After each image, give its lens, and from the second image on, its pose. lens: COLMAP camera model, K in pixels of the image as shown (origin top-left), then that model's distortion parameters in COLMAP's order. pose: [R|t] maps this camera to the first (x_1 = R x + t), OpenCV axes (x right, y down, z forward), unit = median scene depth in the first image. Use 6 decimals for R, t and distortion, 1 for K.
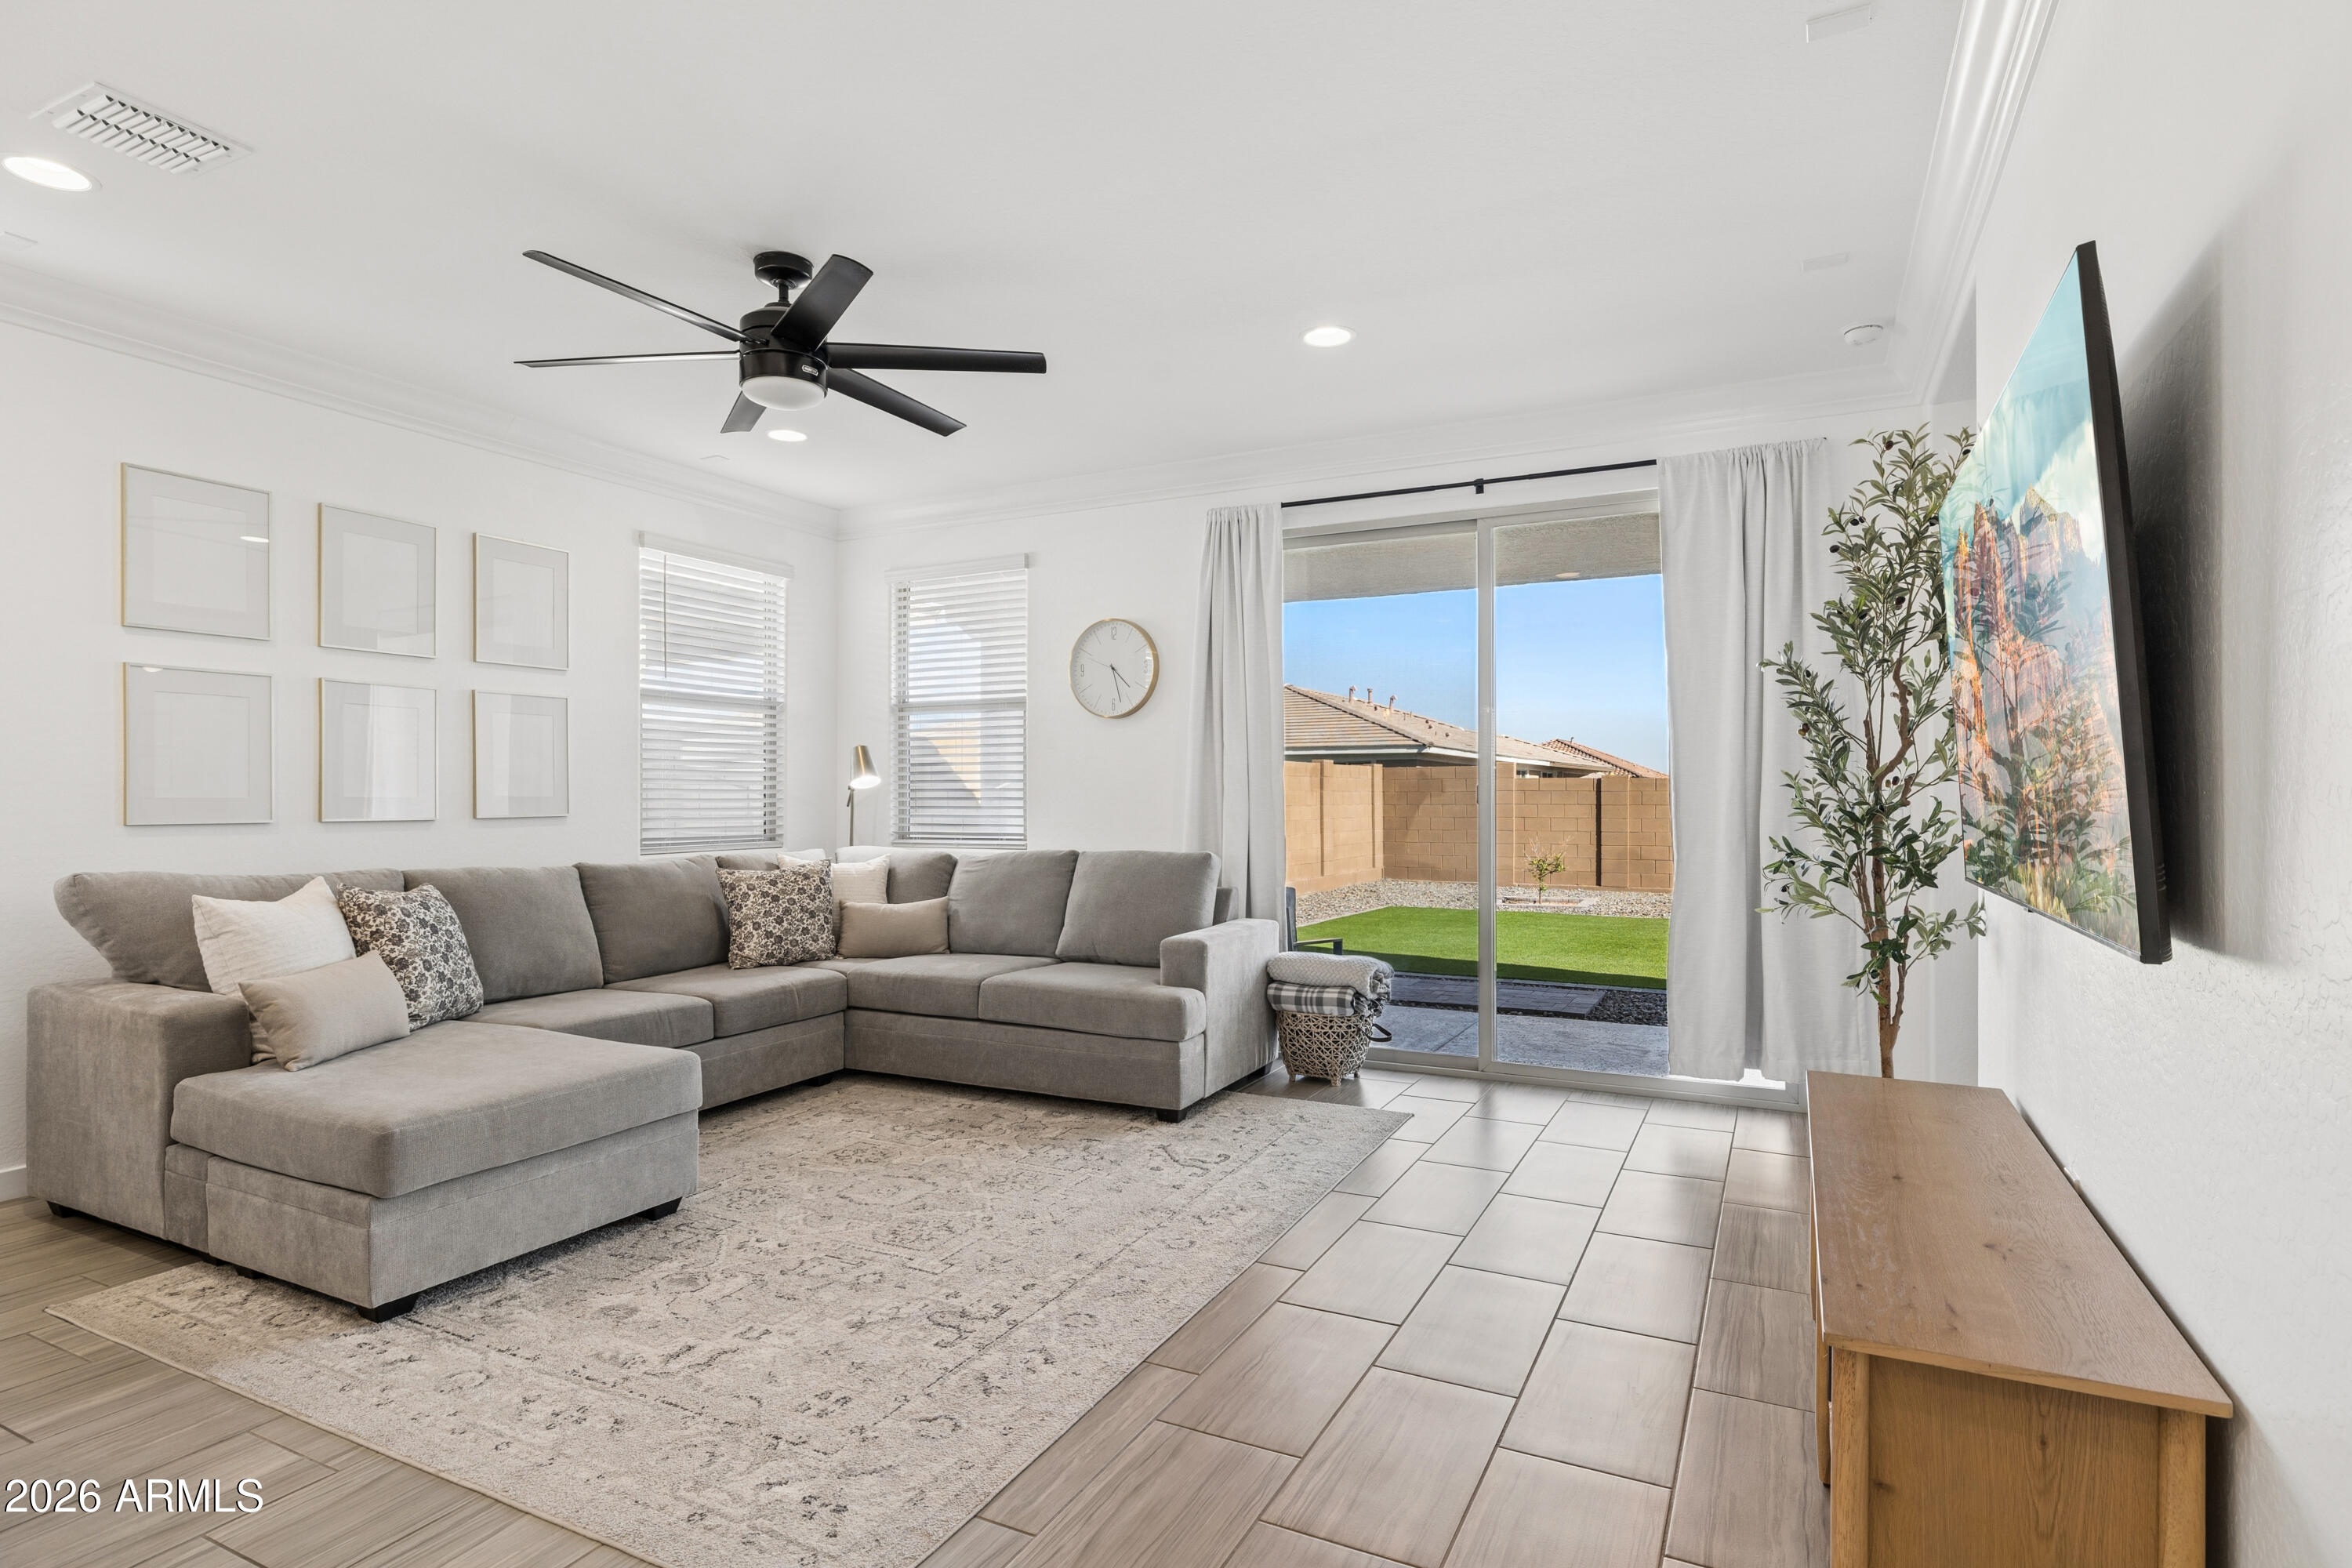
lens RADIAL K [[1191.0, 0, 1191.3], [0, 1191.0, 795.1], [0, 0, 1]] dist [-0.011991, 0.000242]
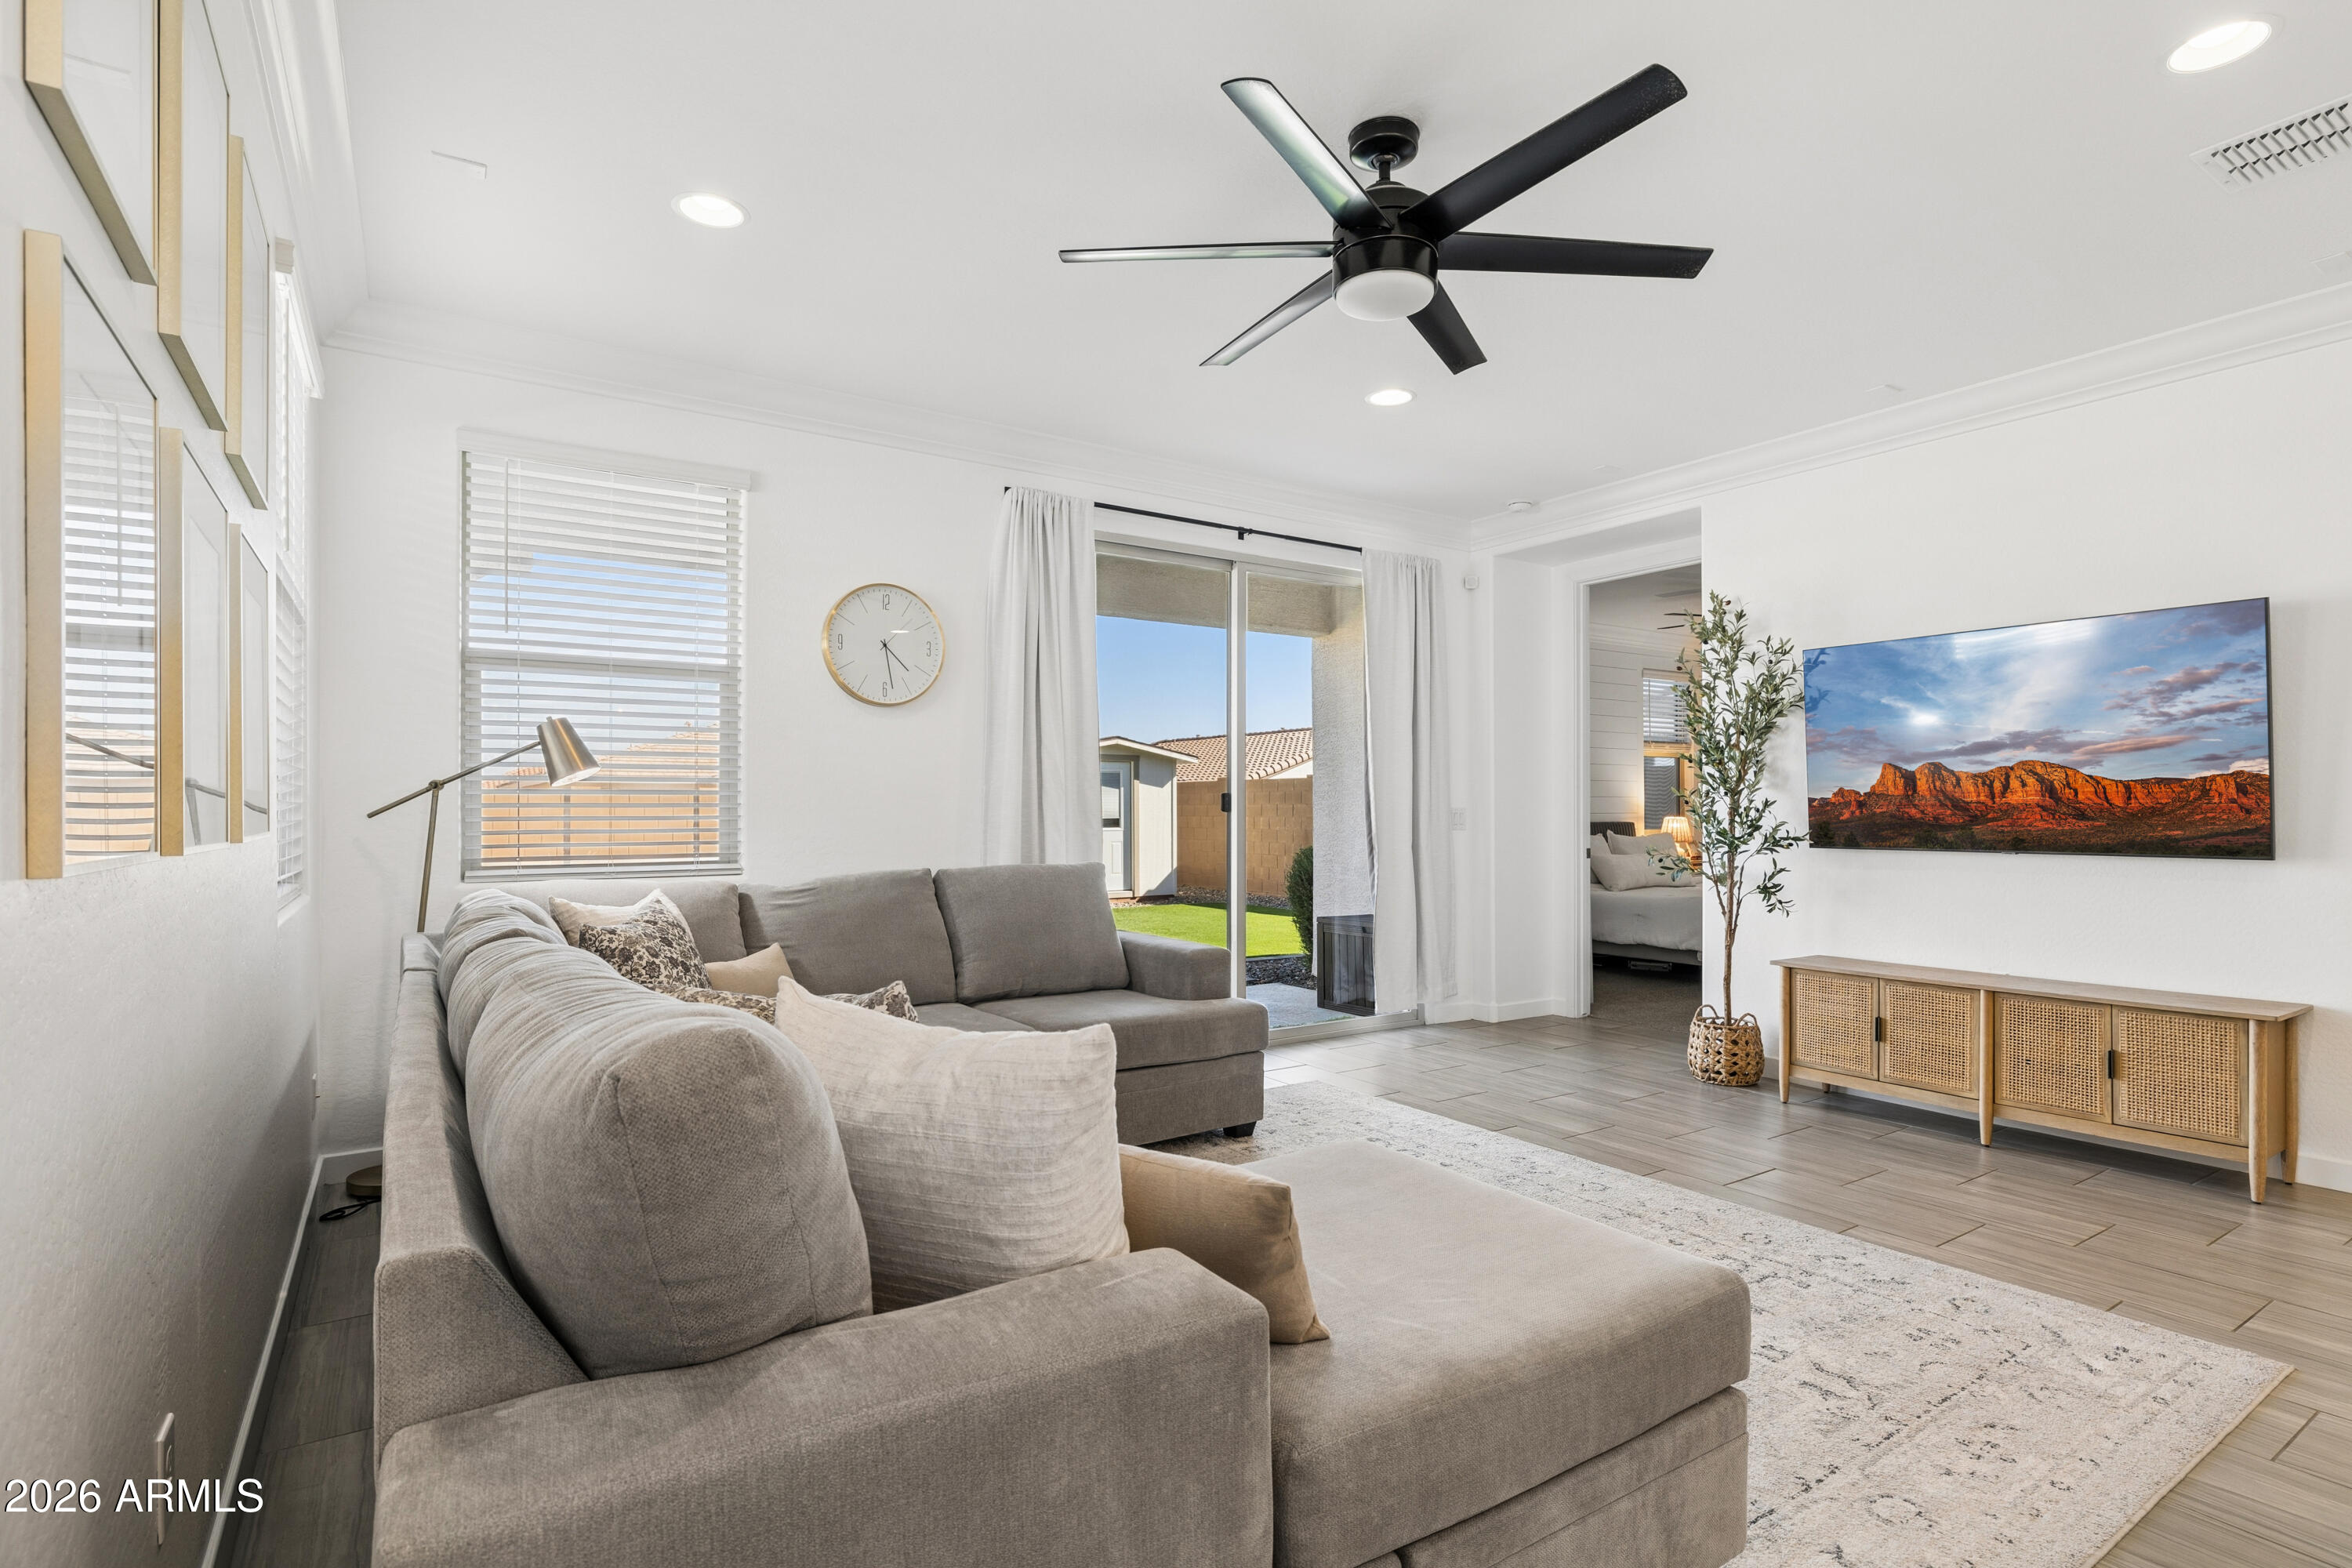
lens RADIAL K [[1154.2, 0, 1186.2], [0, 1154.2, 791.9], [0, 0, 1]] dist [0.001143, -0.001479]
pose [[0.494589, 0.013649, 0.869020, -0.890858], [-0.000467, 0.999881, -0.015438, 0.008634], [-0.869127, 0.007230, 0.494537, 0.592192]]
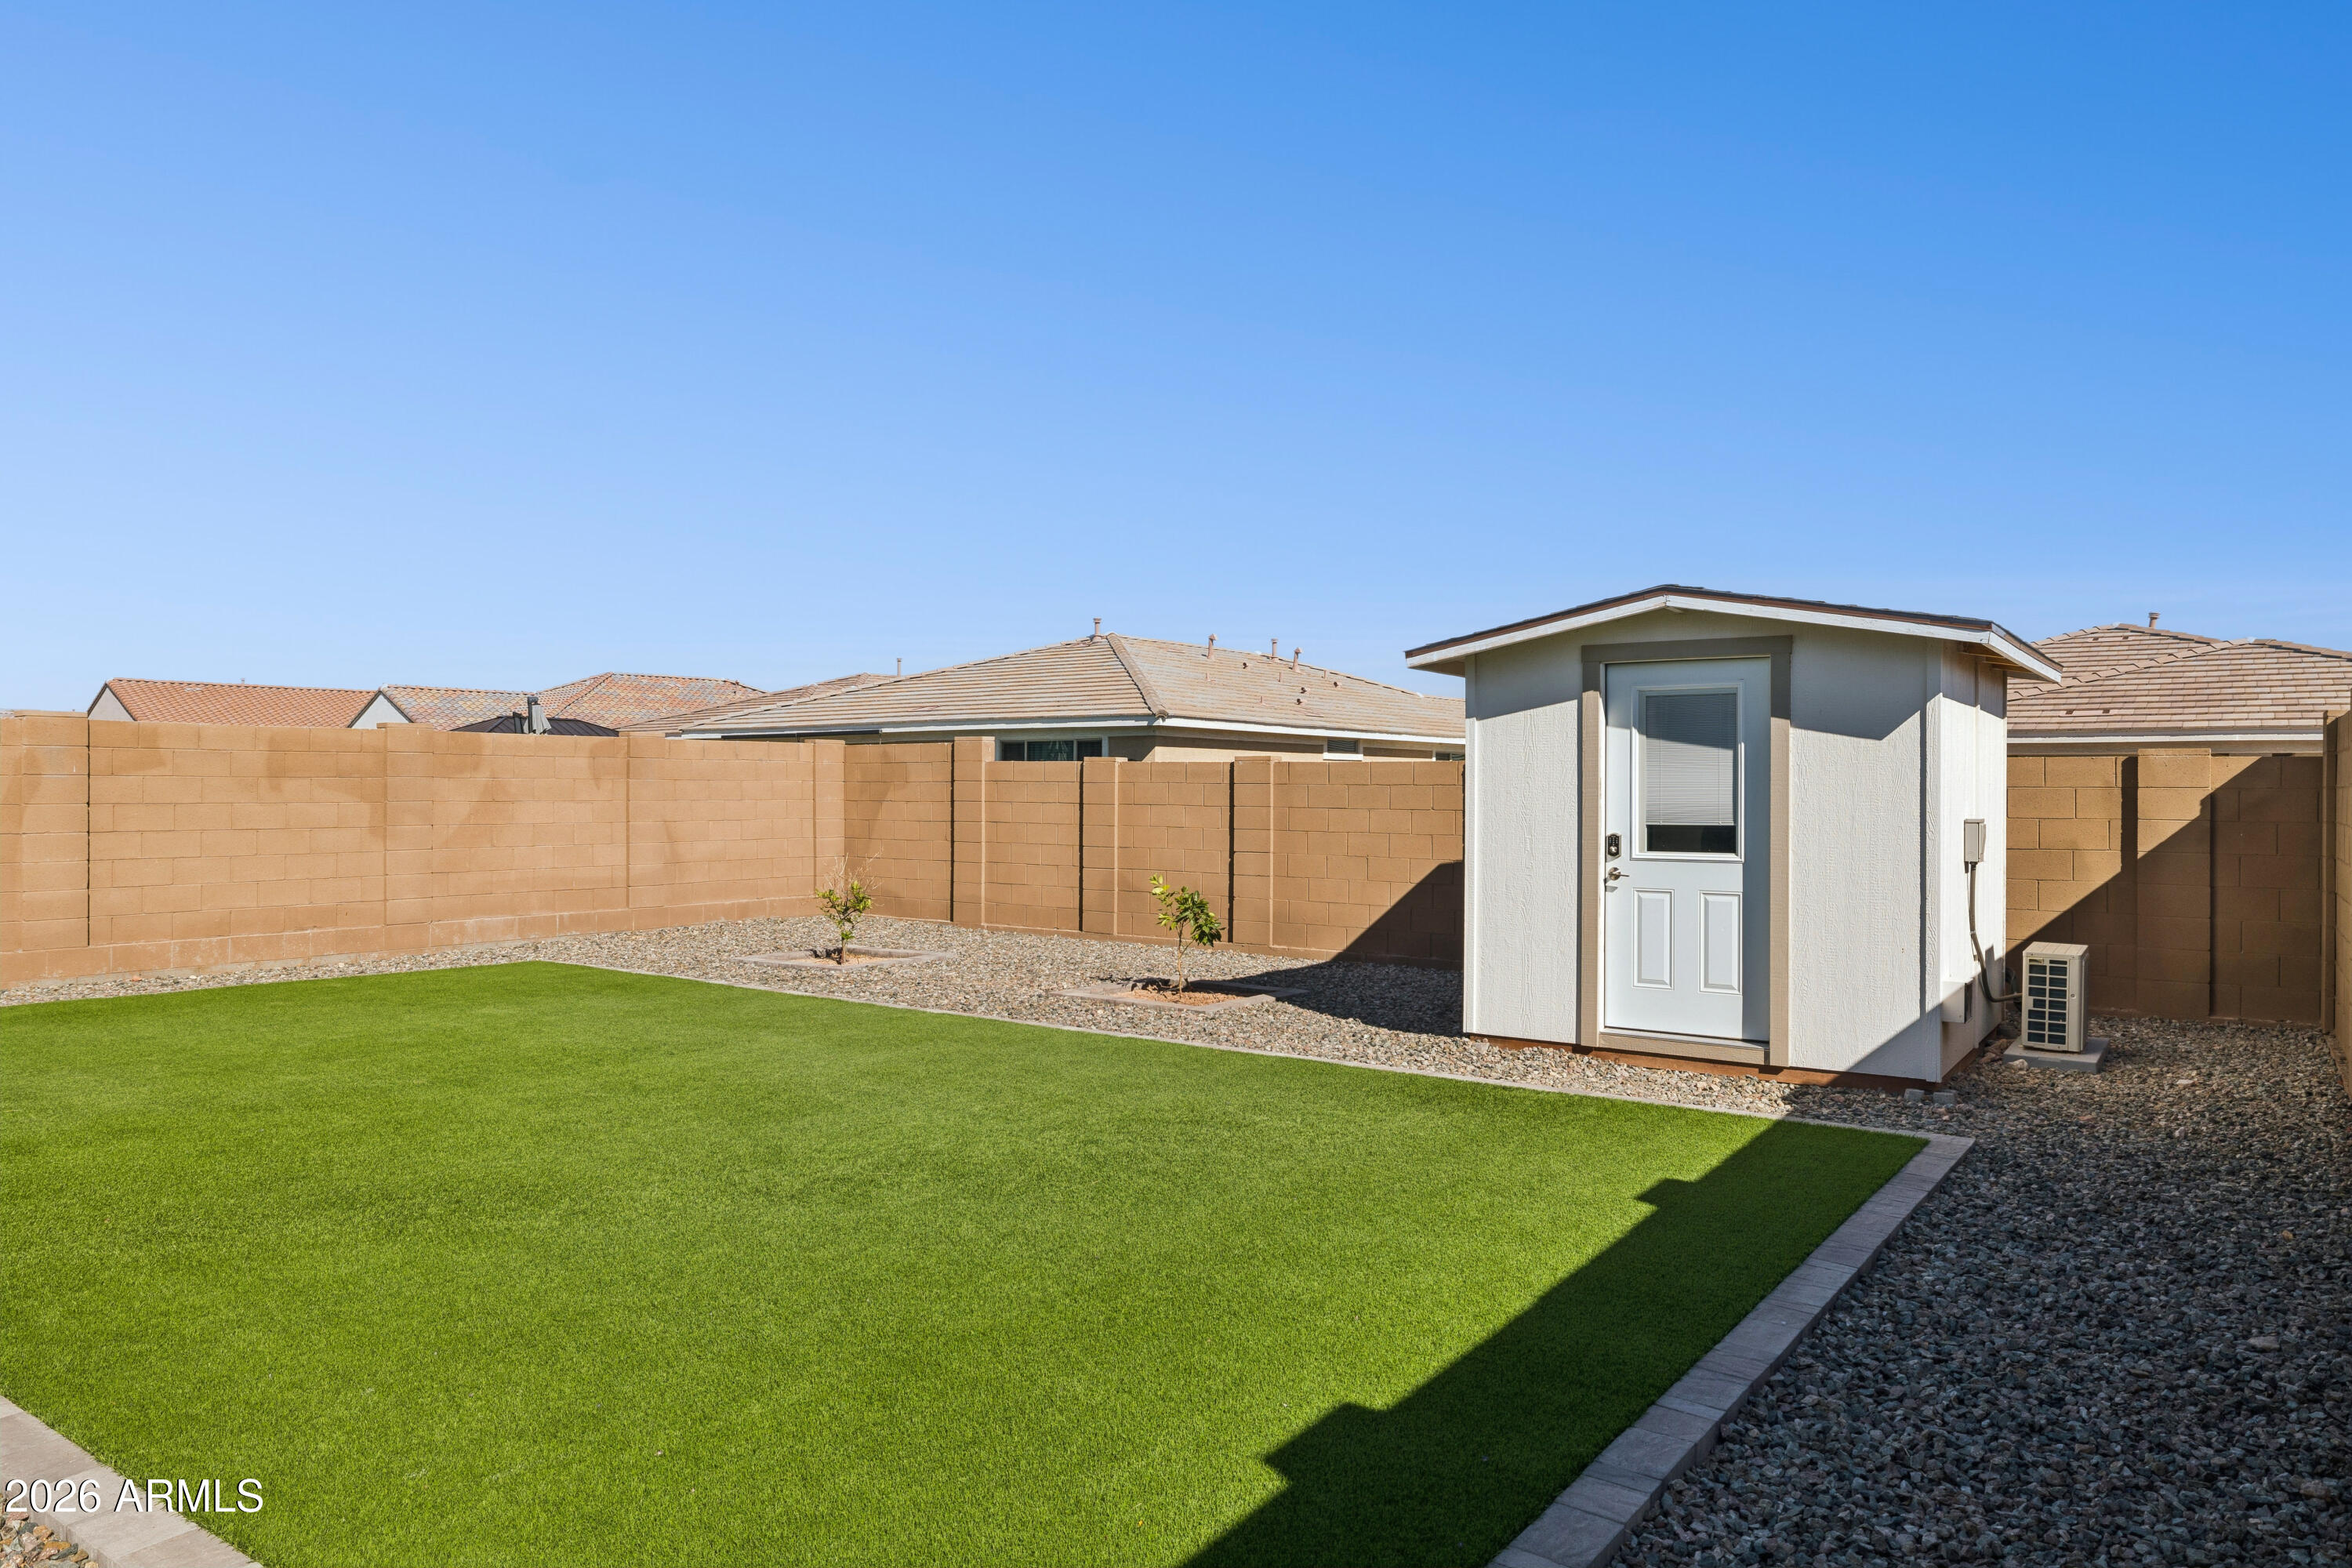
lens RADIAL K [[1539.9, 0, 1173.5], [0, 1539.9, 789.2], [0, 0, 1]] dist [-0.003658, 0.001507]
pose [[0.985890, 0.007930, -0.167209, 2.388071], [-0.007585, 0.999968, 0.002705, -0.010509], [0.167225, -0.001398, 0.985918, 0.883522]]
